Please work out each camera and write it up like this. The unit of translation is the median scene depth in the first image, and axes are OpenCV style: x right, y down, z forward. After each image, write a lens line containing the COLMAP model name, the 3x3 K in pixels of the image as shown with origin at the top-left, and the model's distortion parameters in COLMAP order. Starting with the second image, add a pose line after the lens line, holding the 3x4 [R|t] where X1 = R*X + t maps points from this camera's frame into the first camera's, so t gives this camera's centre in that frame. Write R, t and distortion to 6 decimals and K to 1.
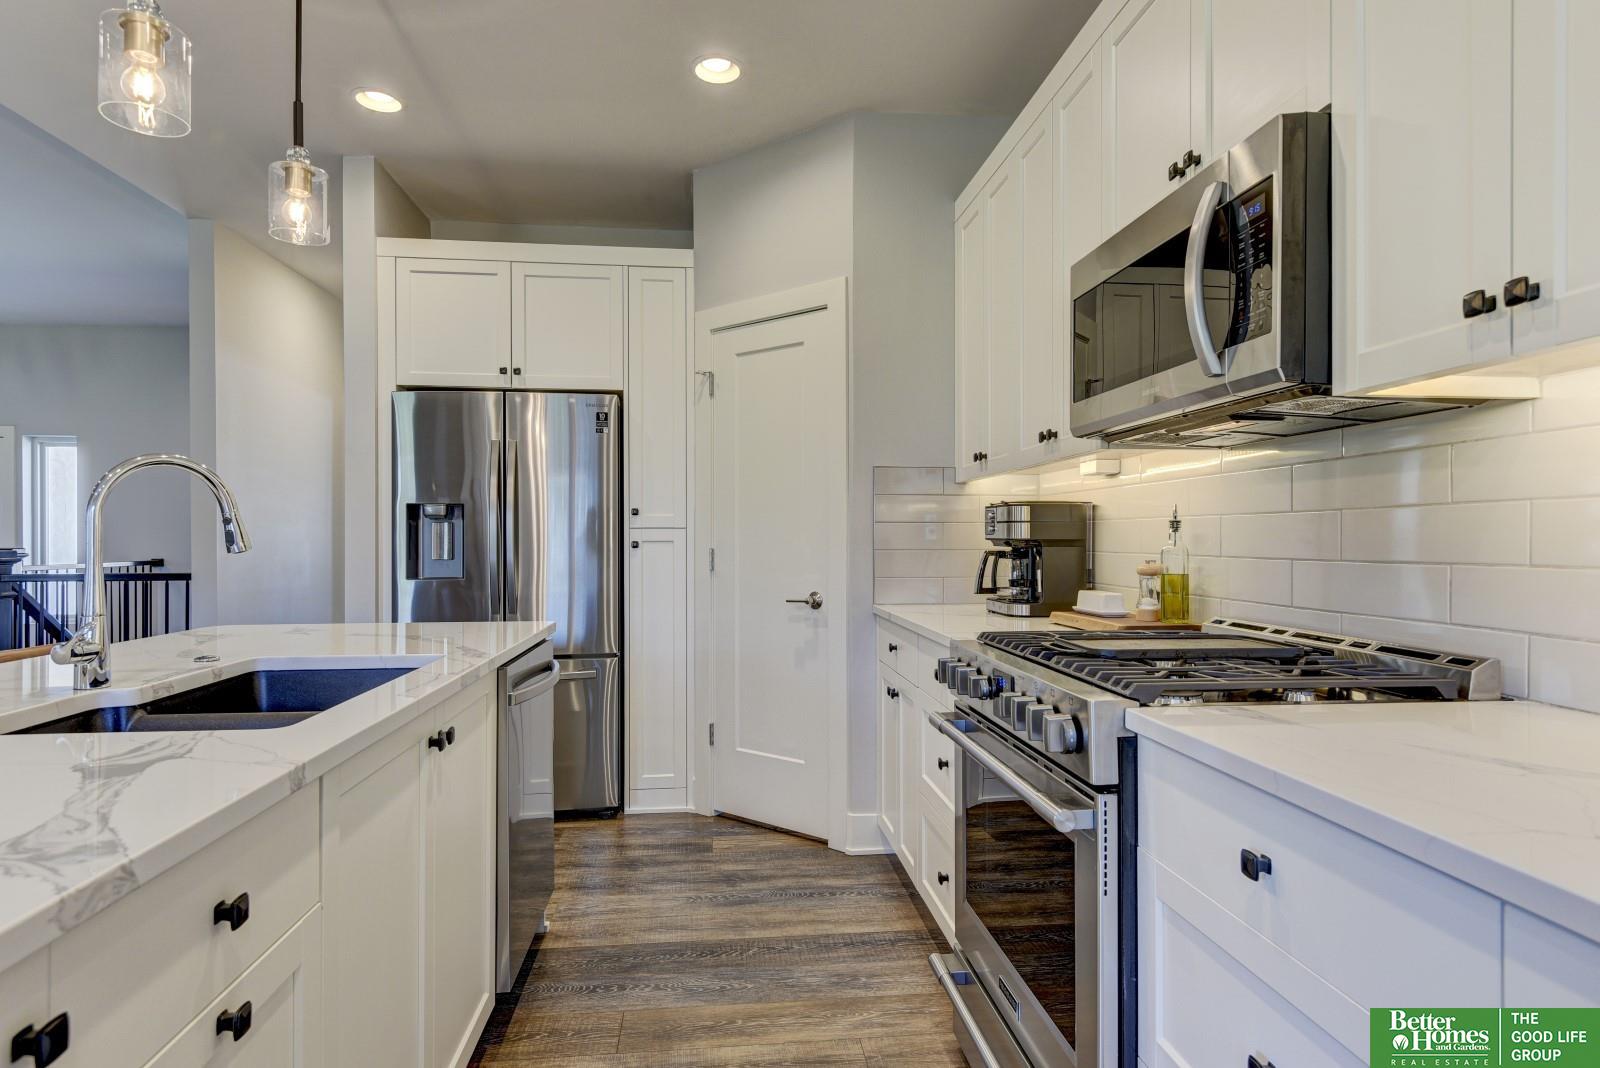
lens RADIAL K [[796.8, 0, 800.0], [0, 796.8, 534.0], [0, 0, 1]] dist [0.016501, -0.000625]
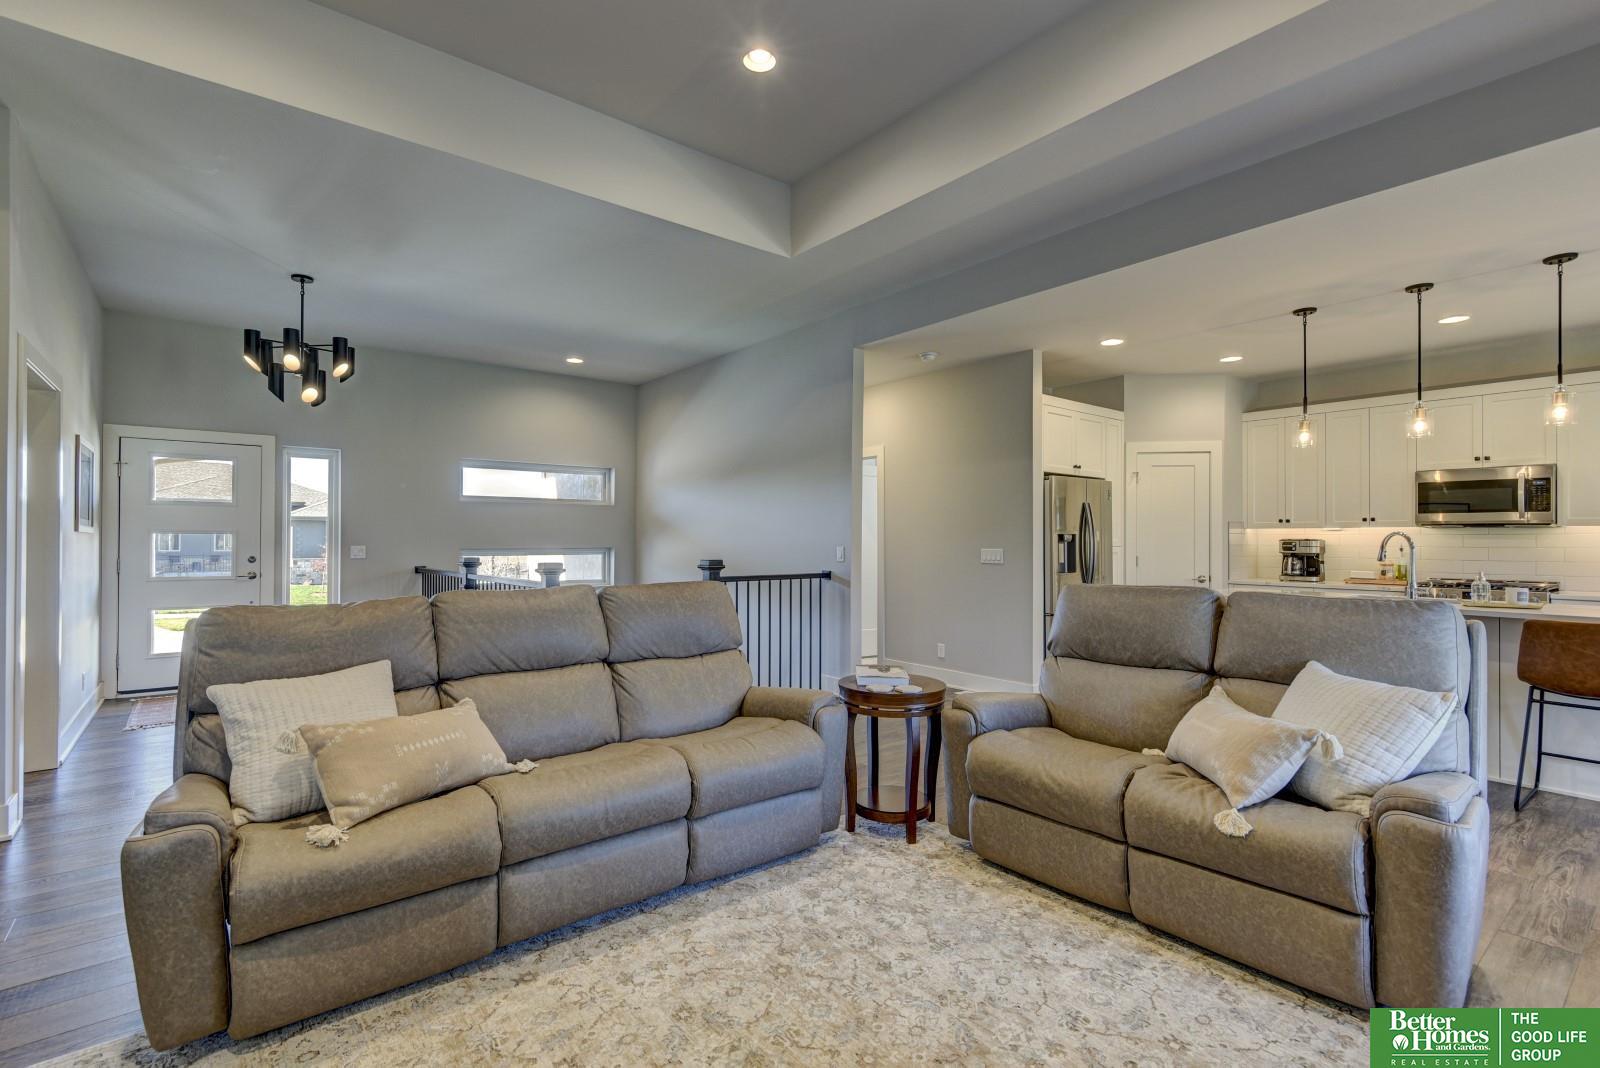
lens RADIAL K [[744.5, 0, 789.2], [0, 744.5, 531.9], [0, 0, 1]] dist [0.012700, -0.000512]
pose [[0.852190, 0.007856, 0.523173, -1.915630], [-0.002740, 0.999941, -0.010552, -0.020969], [-0.523225, 0.007559, 0.852161, -0.200034]]
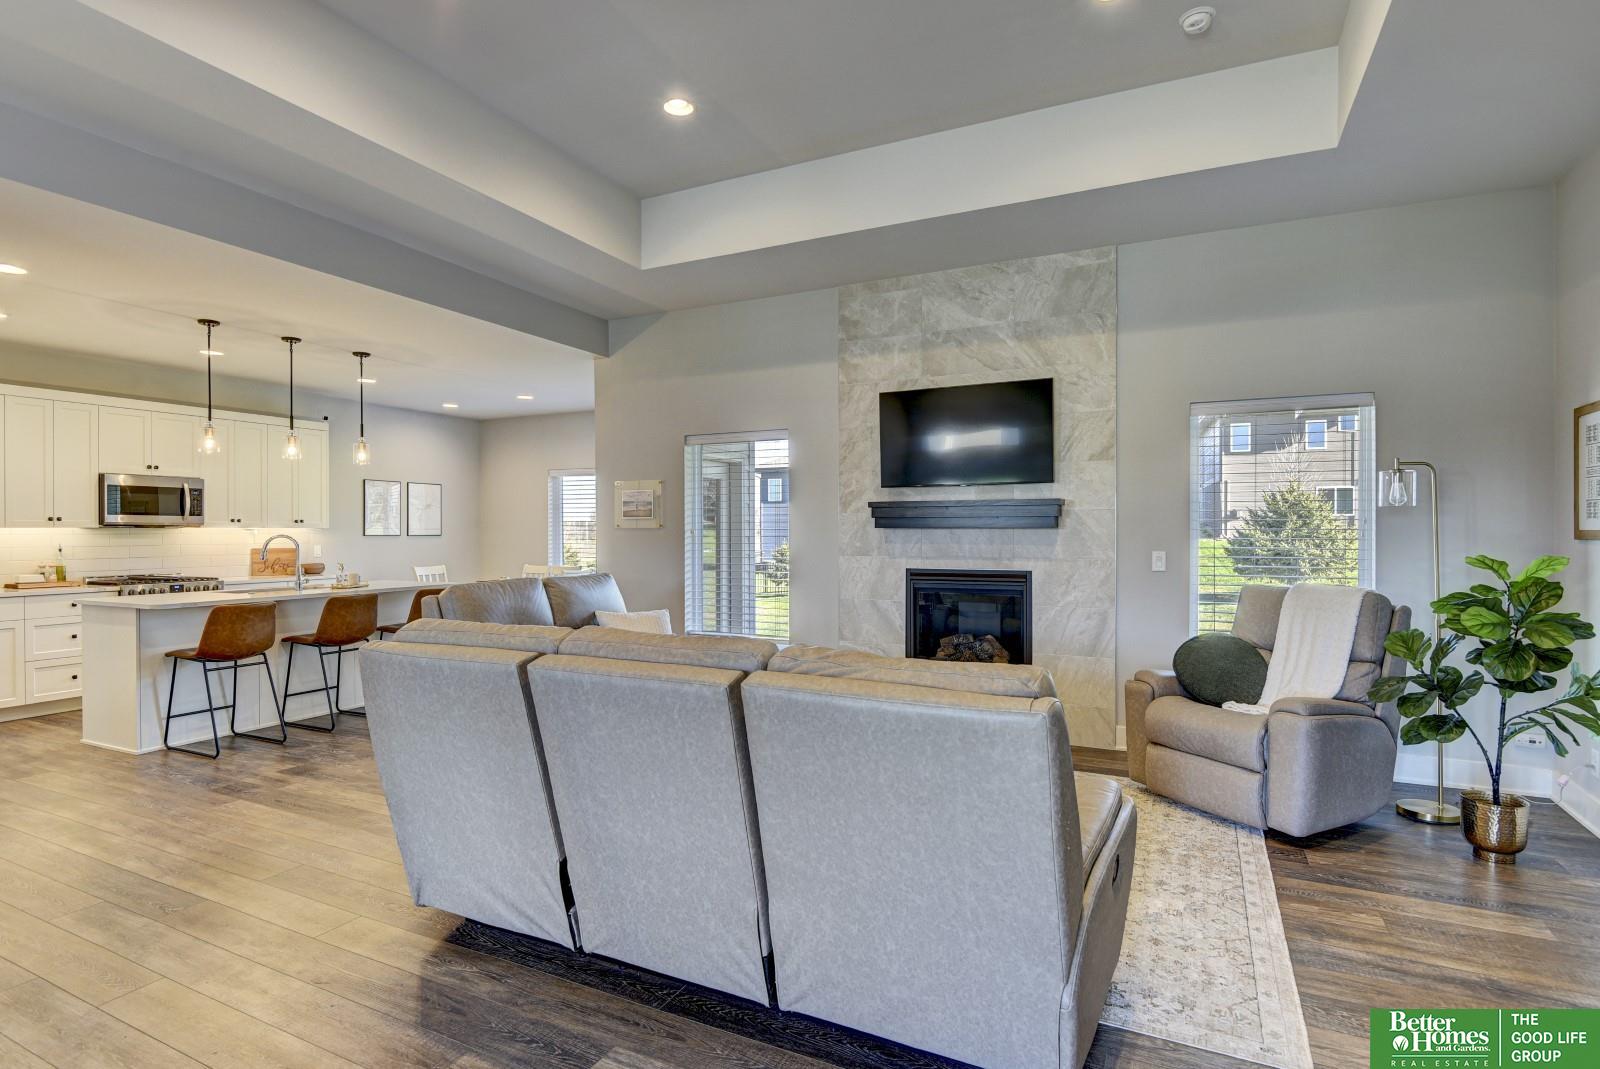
lens RADIAL K [[796.8, 0, 800.0], [0, 796.8, 534.5], [0, 0, 1]] dist [0.016501, -0.000625]
pose [[-0.841176, -0.002169, 0.540756, -2.173995], [0.001469, 0.999979, 0.006297, -0.048148], [-0.540759, 0.006091, -0.841156, 1.234925]]
